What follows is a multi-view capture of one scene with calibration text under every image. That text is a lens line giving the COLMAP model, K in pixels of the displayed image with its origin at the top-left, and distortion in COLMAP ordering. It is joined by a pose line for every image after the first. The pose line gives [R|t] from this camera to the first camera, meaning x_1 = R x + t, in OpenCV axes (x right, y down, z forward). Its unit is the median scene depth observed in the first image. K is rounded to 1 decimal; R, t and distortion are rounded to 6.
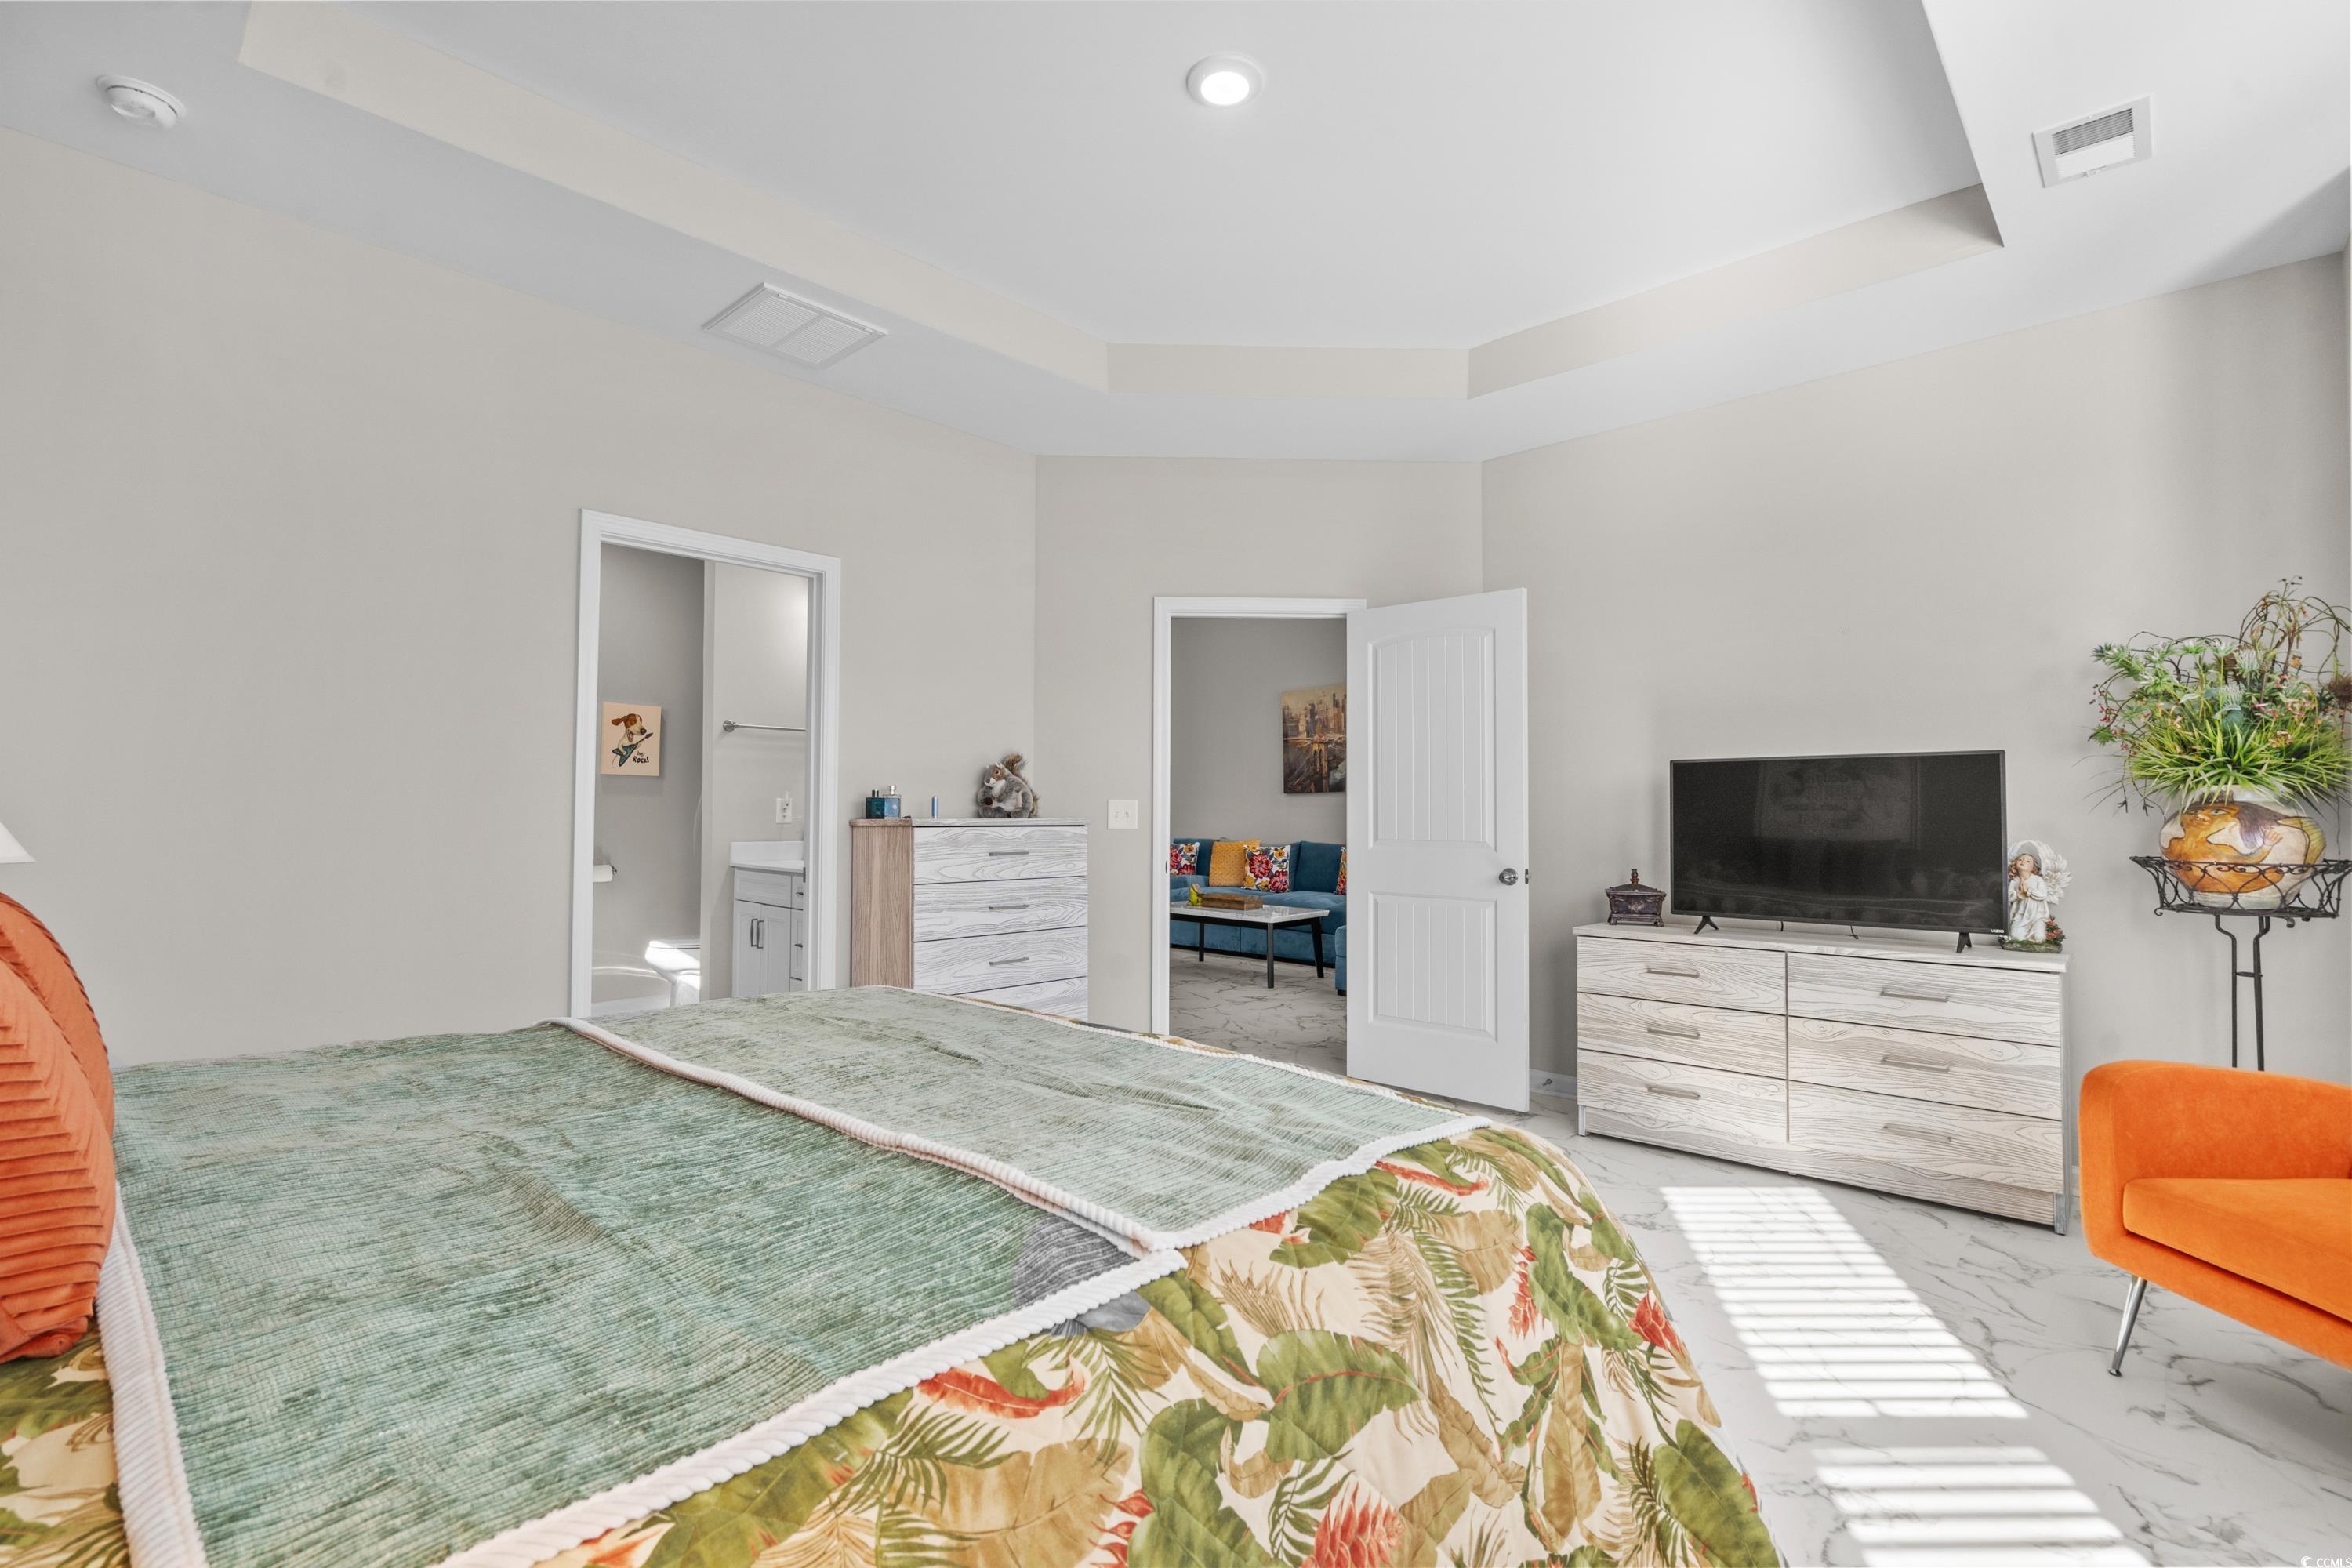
lens RADIAL K [[1086.8, 0, 1176.0], [0, 1086.8, 784.0], [0, 0, 1]] dist [-0.001152, 0.000514]
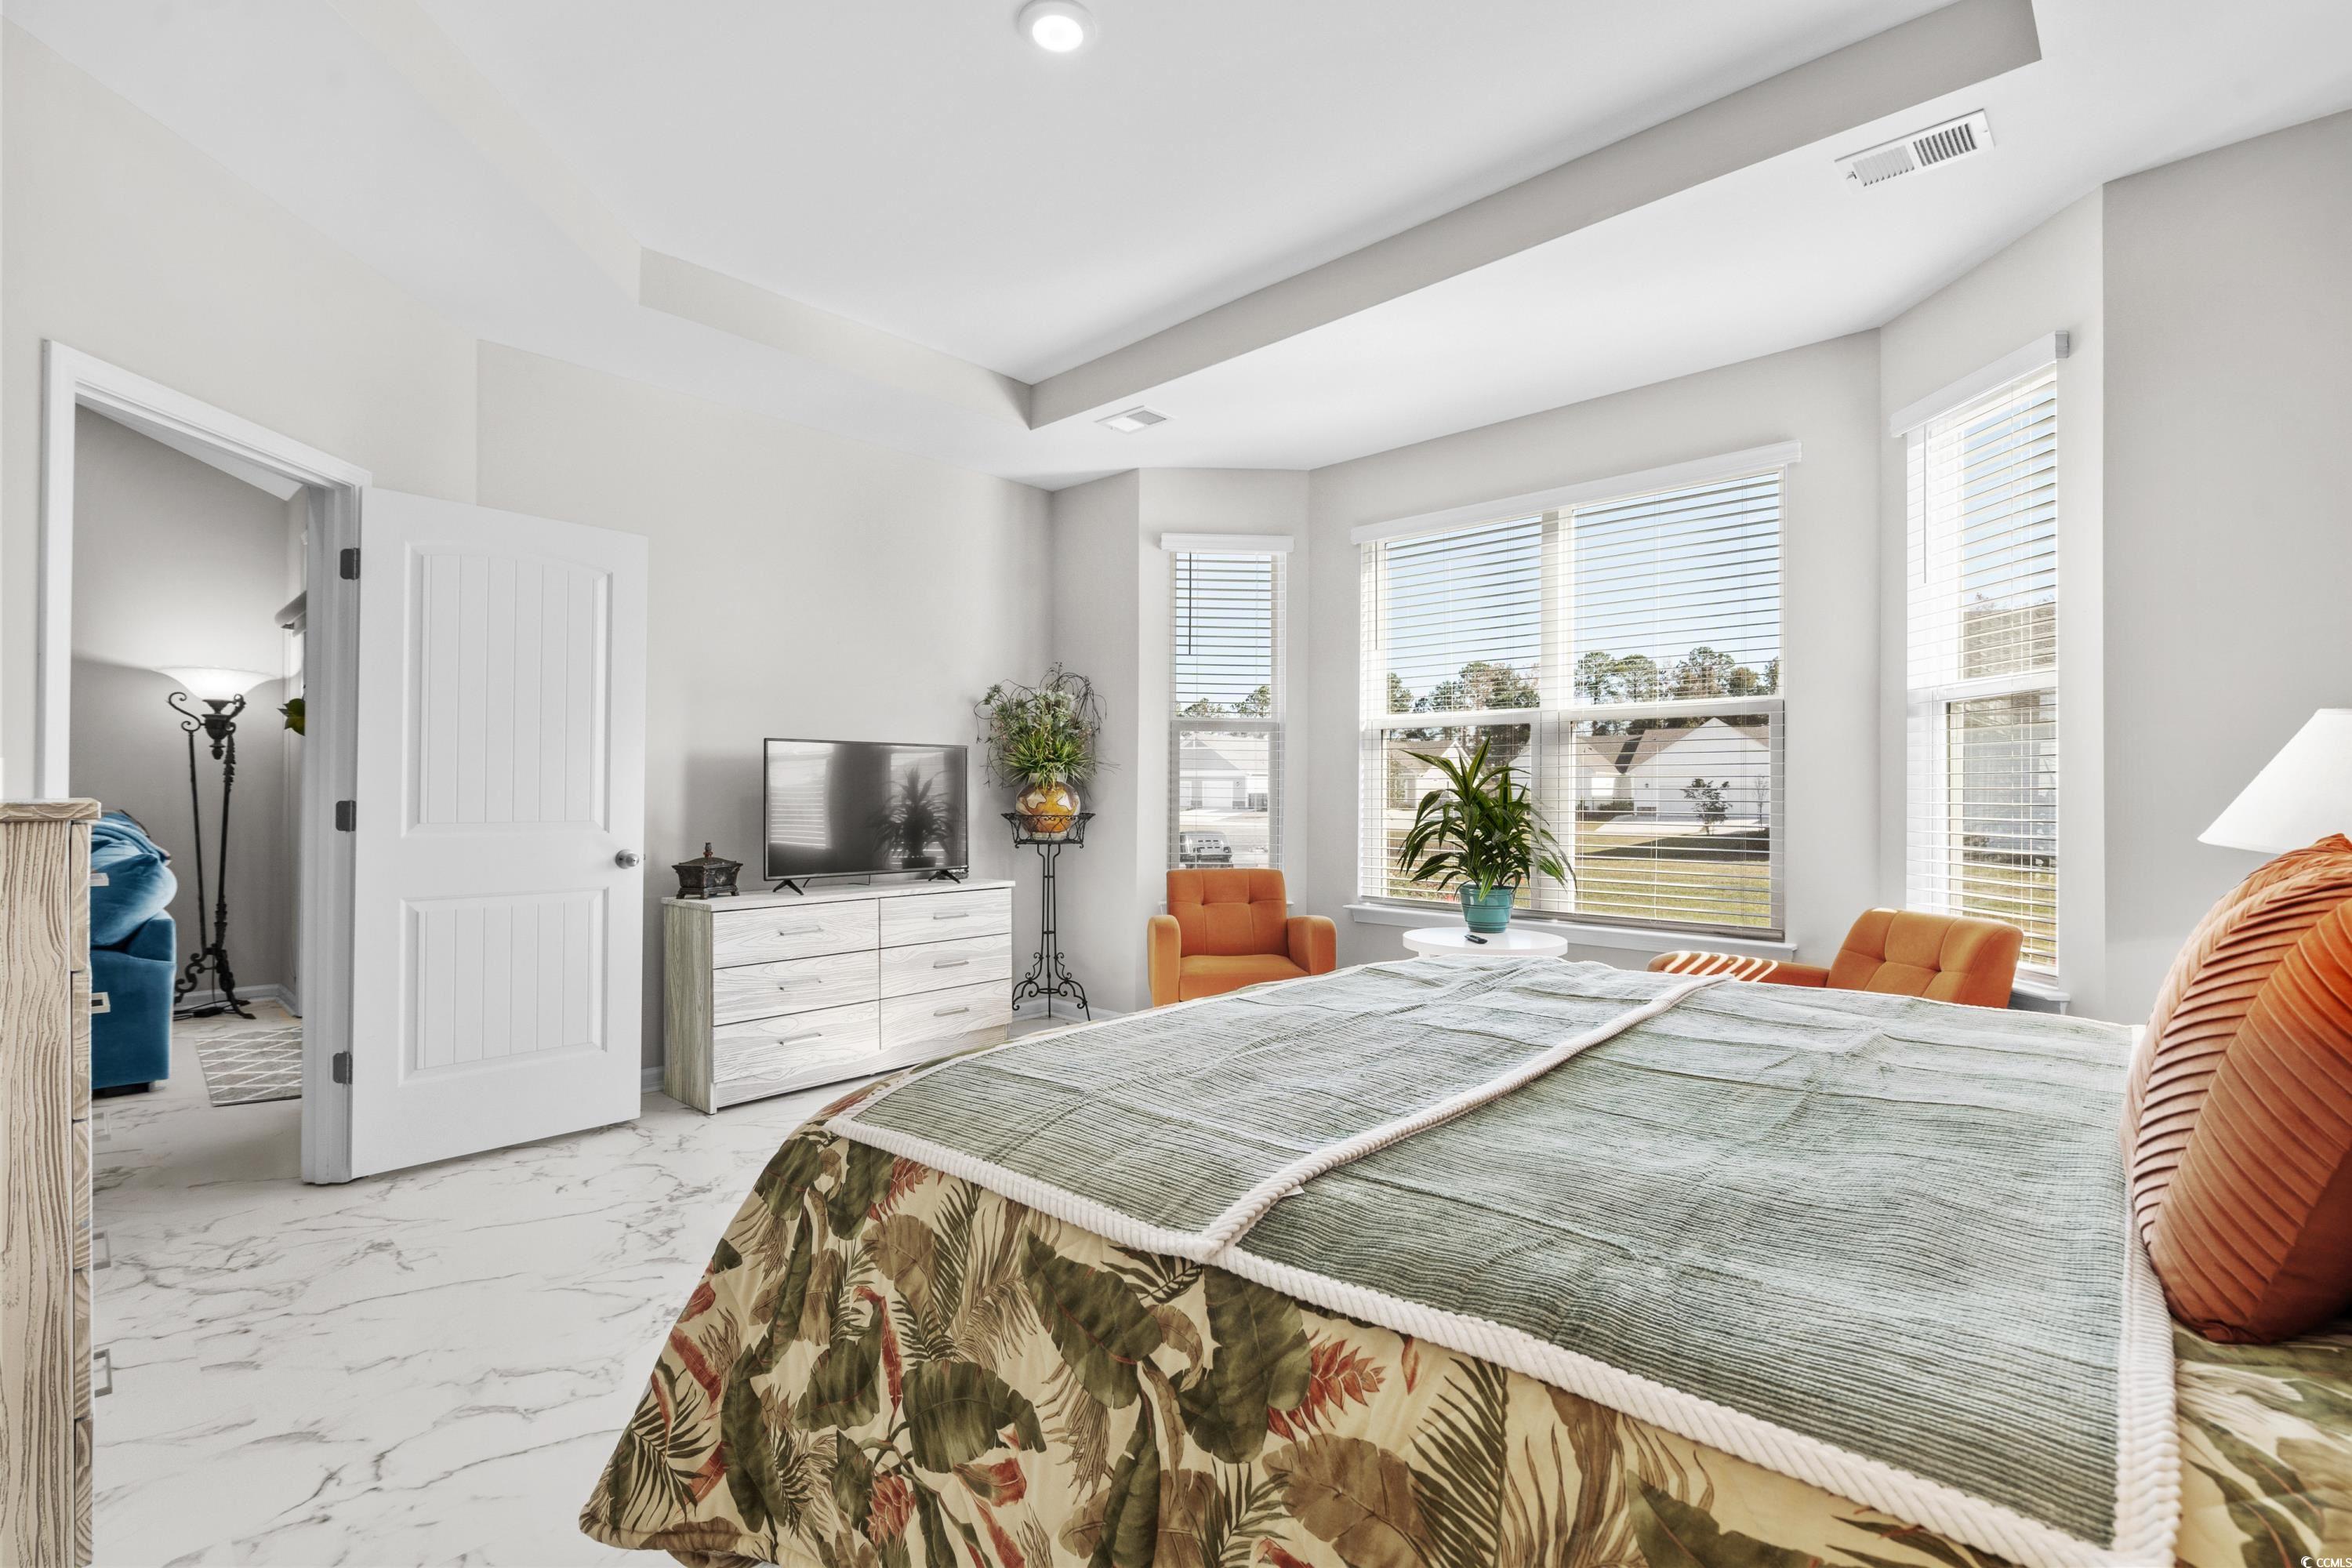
lens RADIAL K [[1062.2, 0, 1179.3], [0, 1062.2, 789.0], [0, 0, 1]] dist [-0.000707, -0.000448]
pose [[-0.016154, 0.001940, 0.999868, -0.614681], [-0.025825, 0.999664, -0.002357, 0.020549], [-0.999536, -0.025860, -0.016098, 0.618327]]
